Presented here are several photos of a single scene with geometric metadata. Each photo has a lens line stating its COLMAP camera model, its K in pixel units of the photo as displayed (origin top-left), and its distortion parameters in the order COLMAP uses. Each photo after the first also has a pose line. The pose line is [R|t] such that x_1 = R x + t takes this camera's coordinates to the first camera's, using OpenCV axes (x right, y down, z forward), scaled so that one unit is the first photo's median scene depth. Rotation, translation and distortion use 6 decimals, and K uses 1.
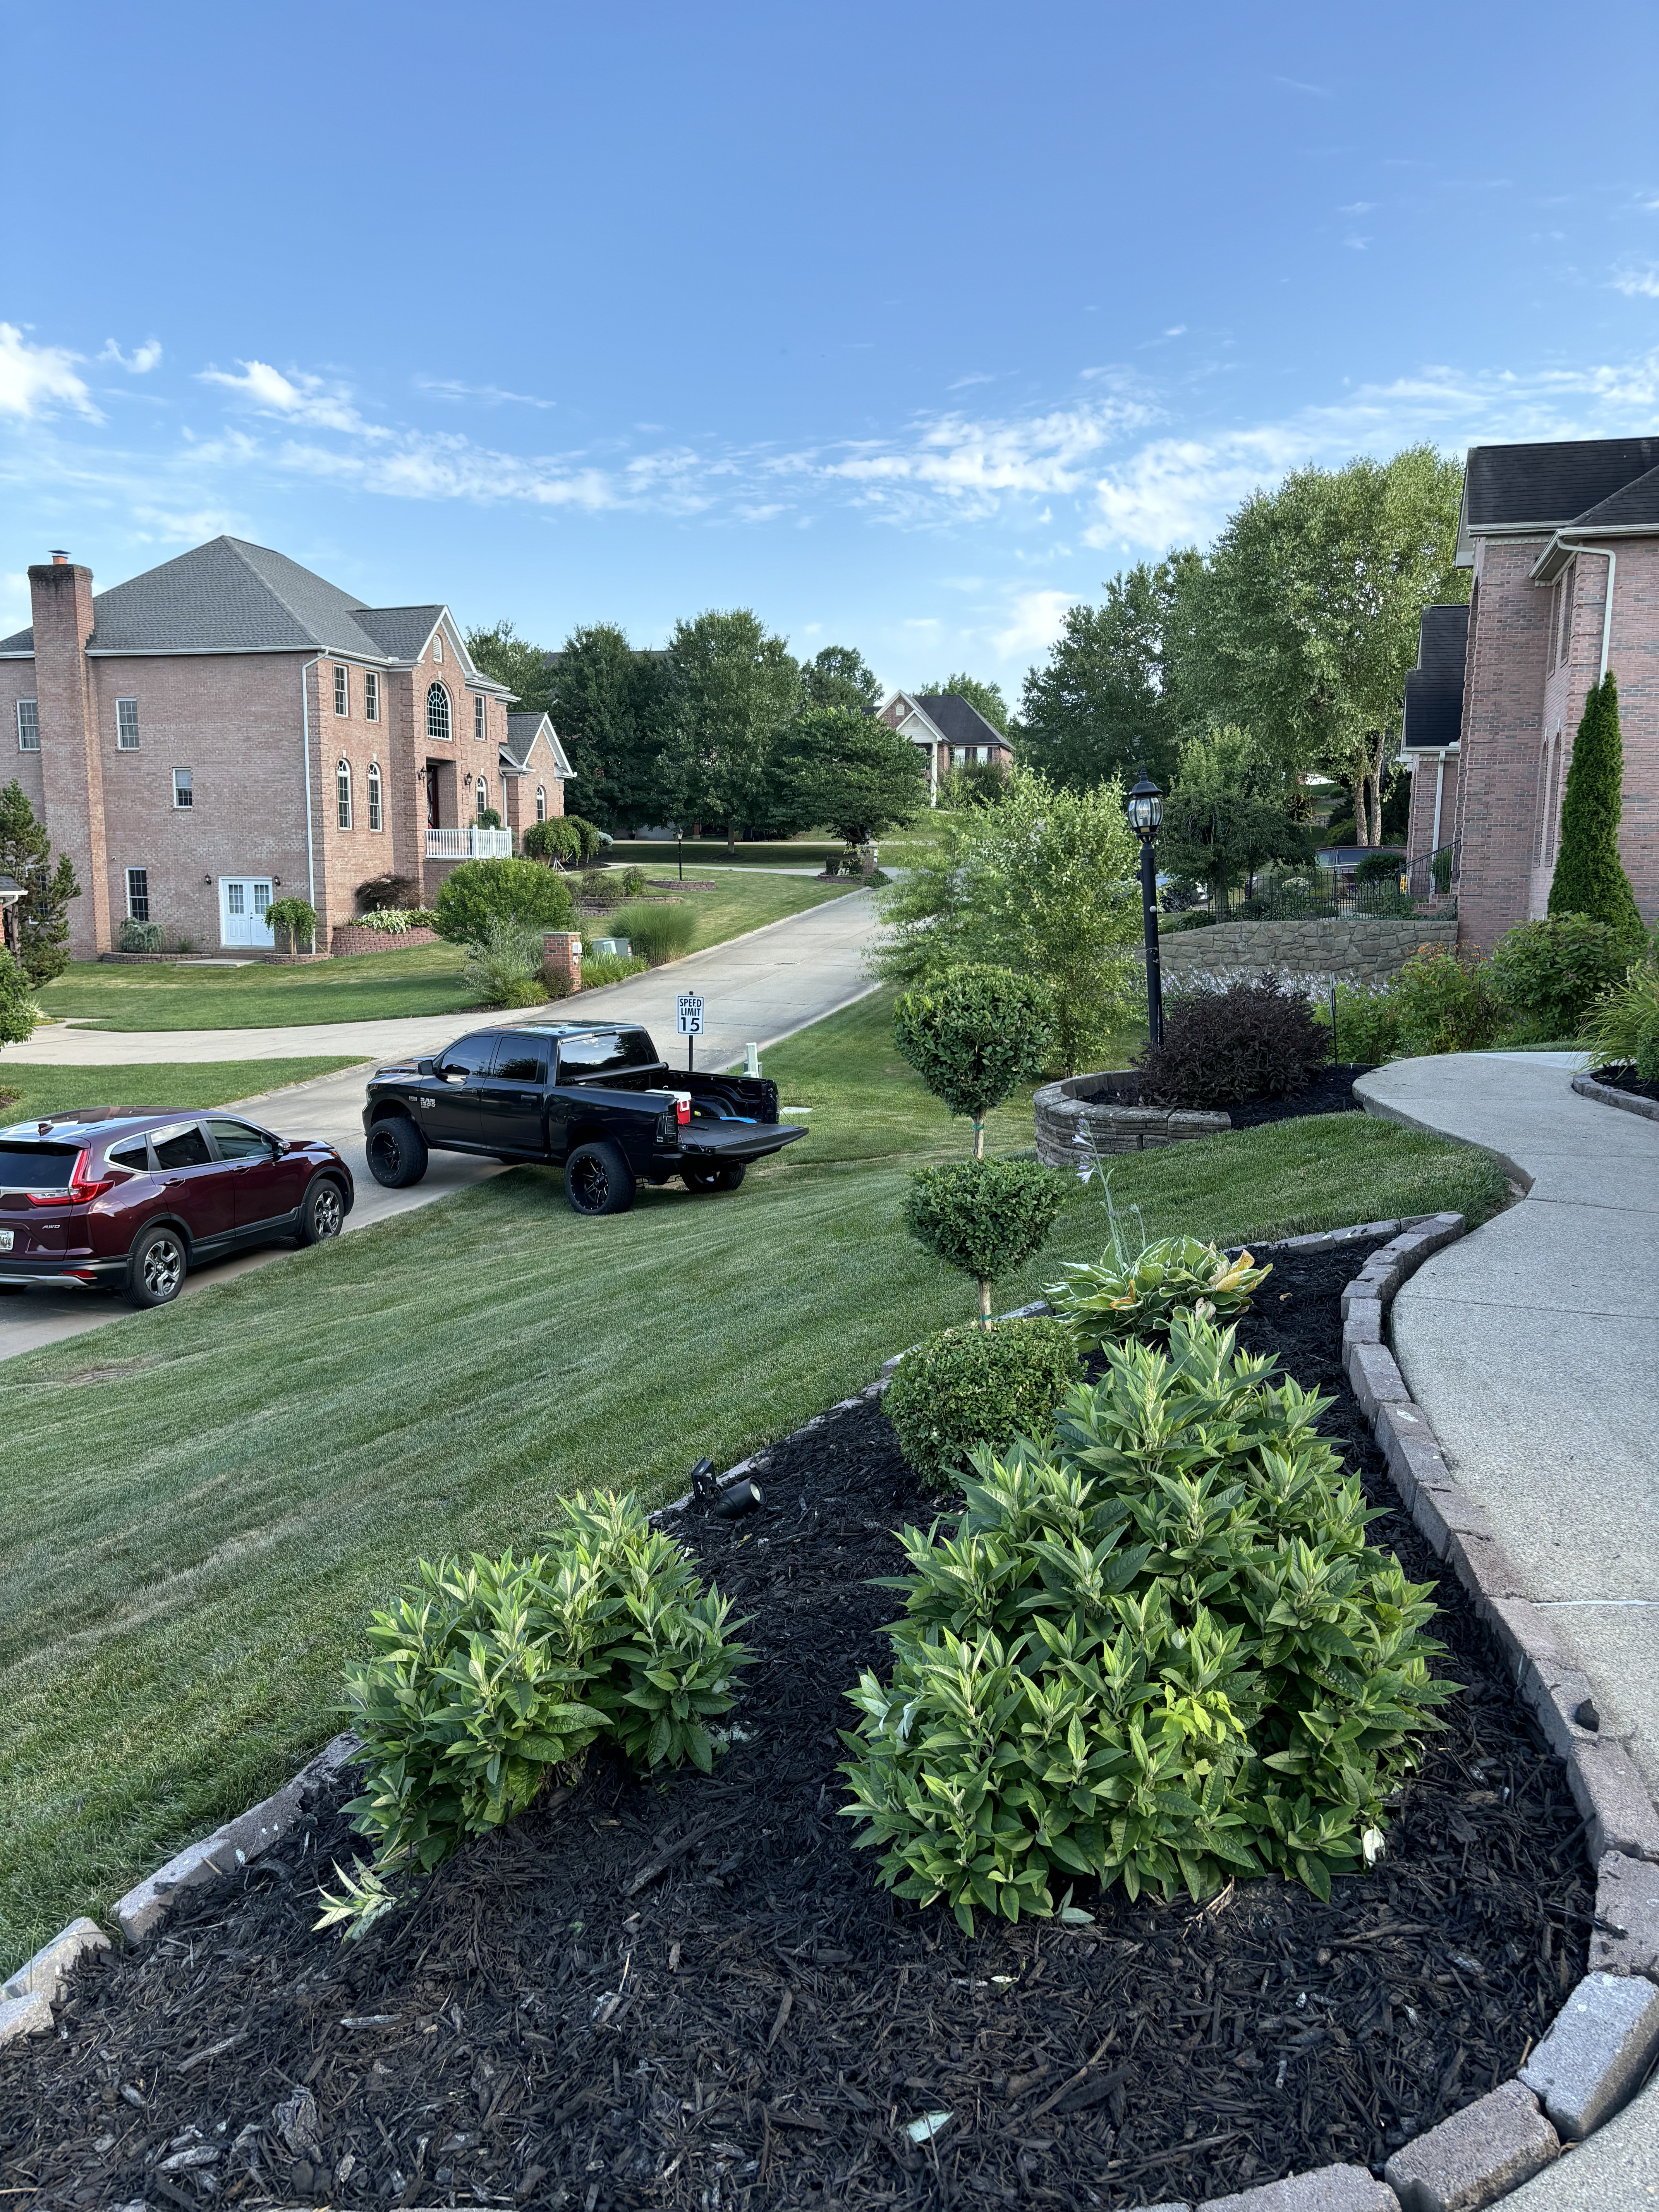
lens RADIAL K [[1644.9, 0, 823.1], [0, 1644.9, 1123.9], [0, 0, 1]] dist [0.038058, -0.042394]
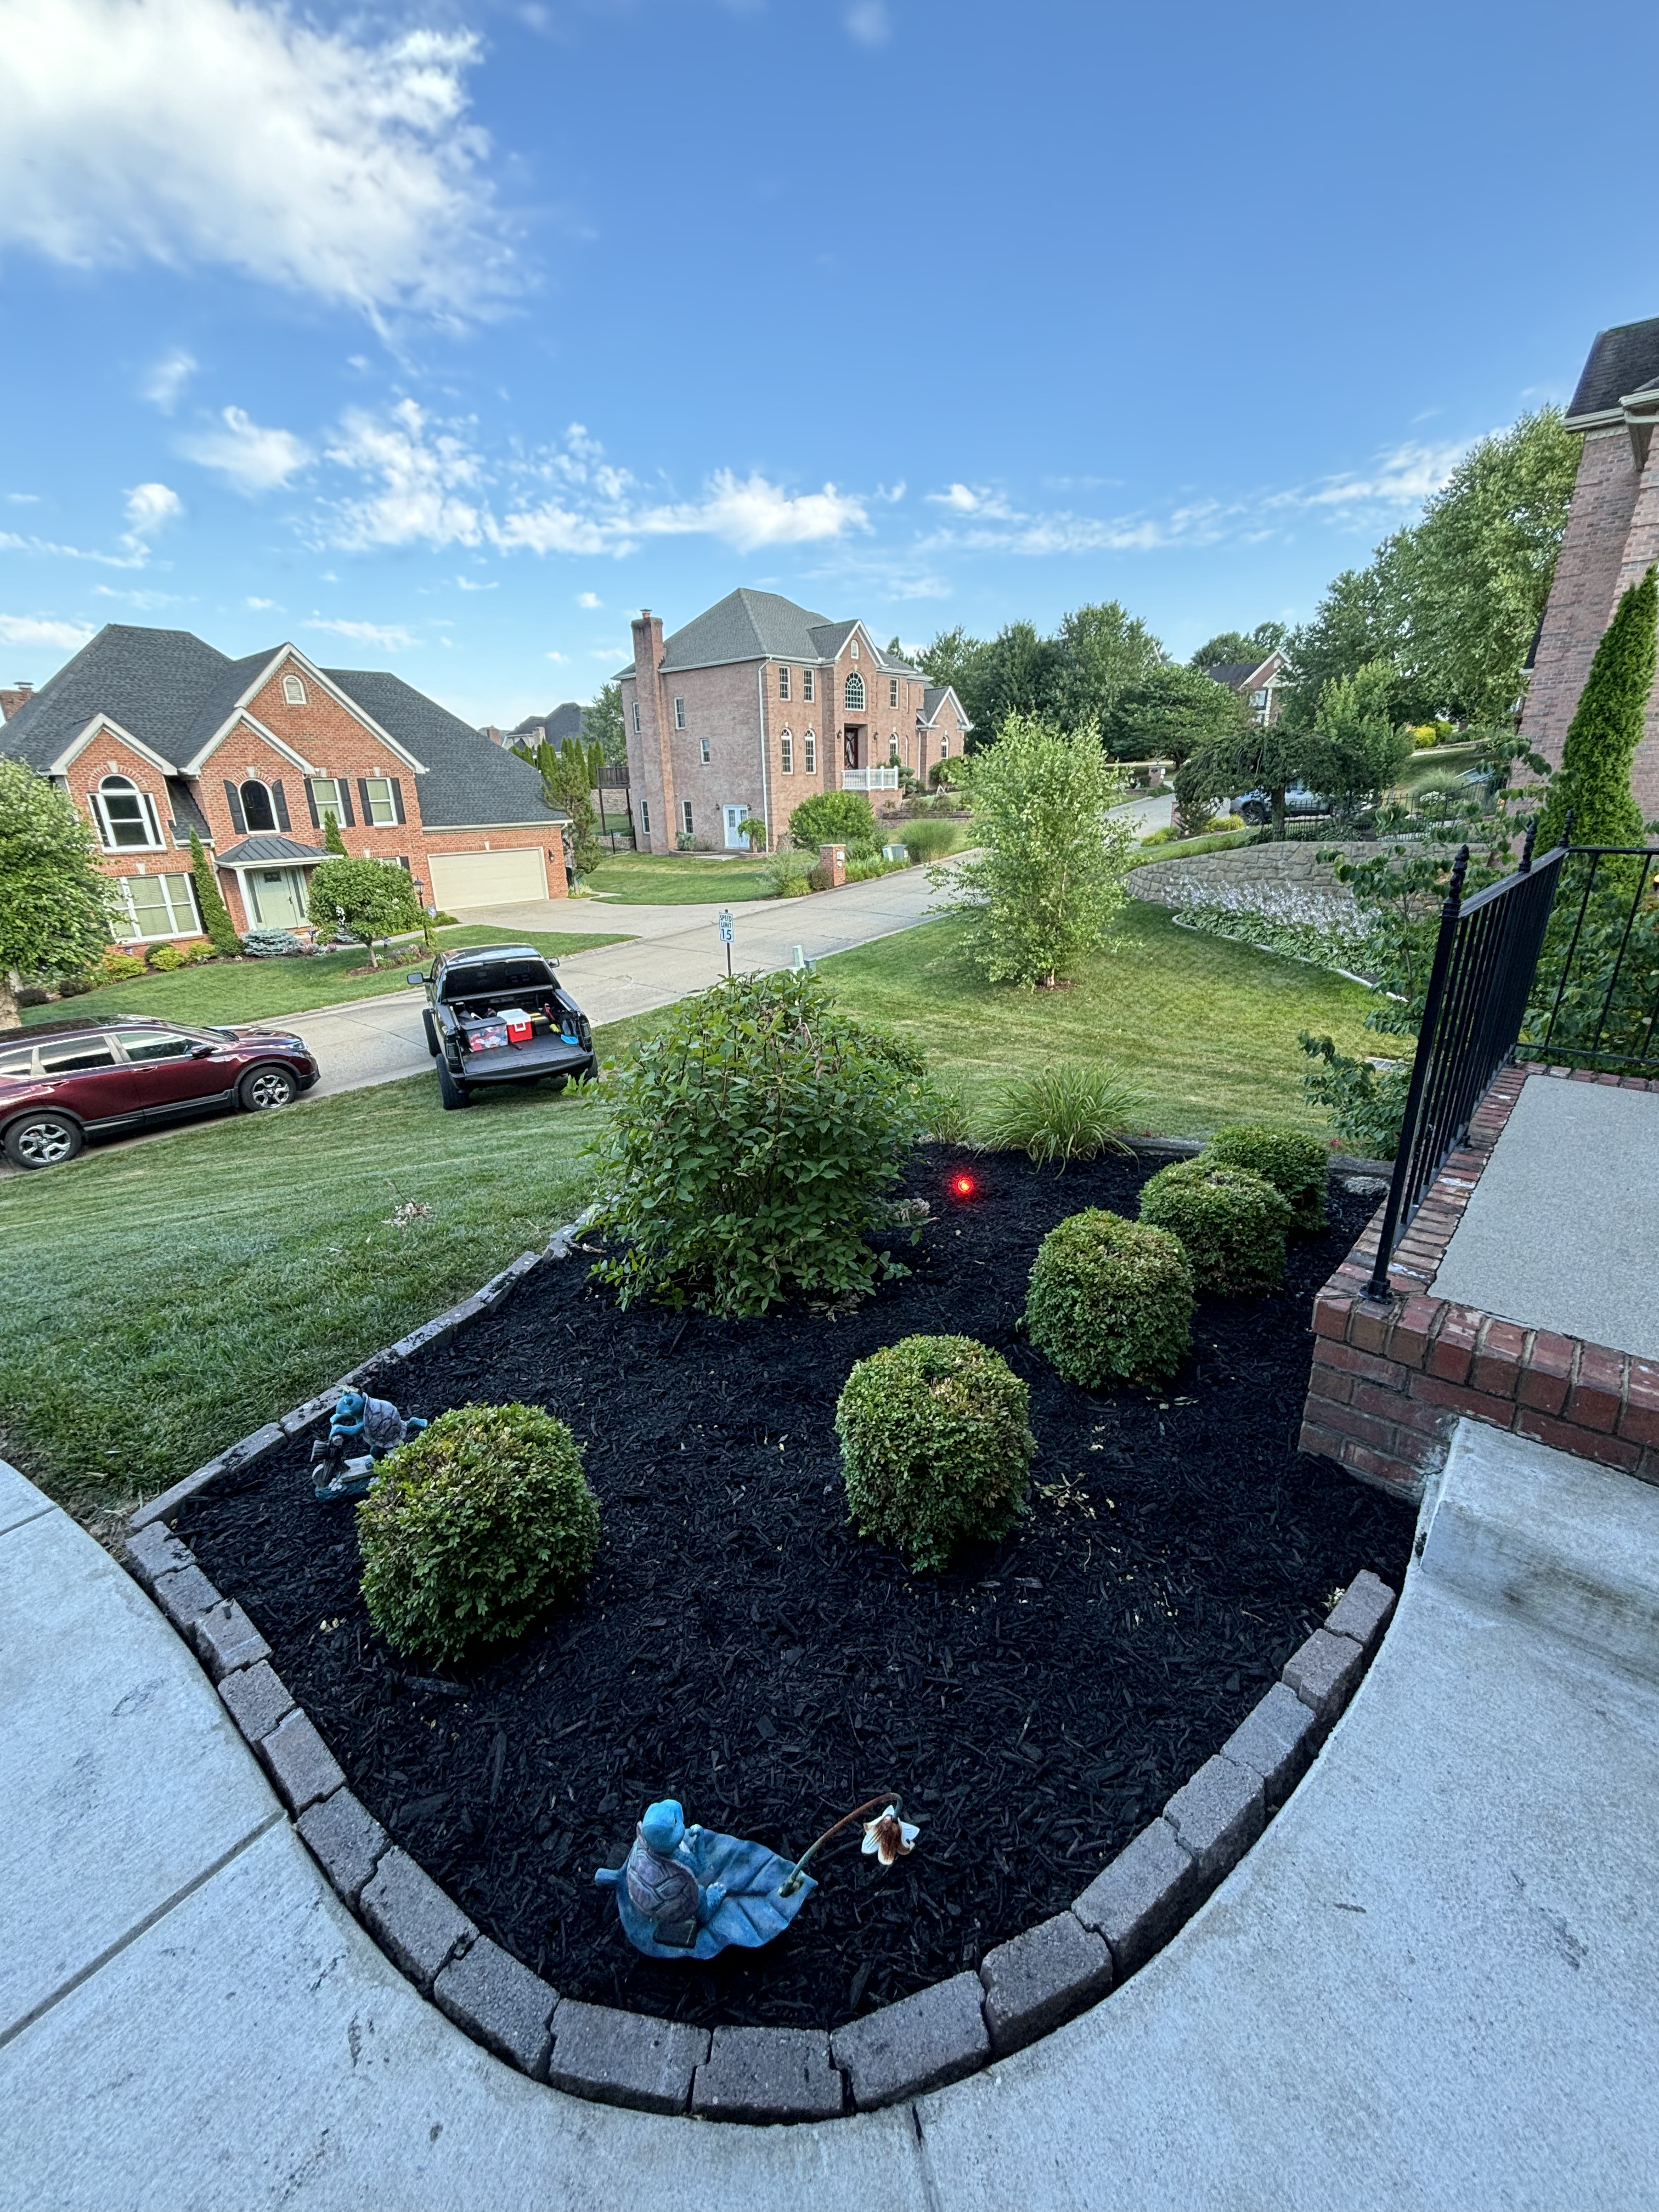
lens RADIAL K [[906.2, 0, 827.4], [0, 906.2, 1092.6], [0, 0, 1]] dist [-0.014111, 0.000690]
pose [[0.902968, 0.111945, -0.414869, 0.150919], [-0.037053, 0.982158, 0.184373, -0.035279], [0.428106, -0.151111, 0.891005, 0.176508]]
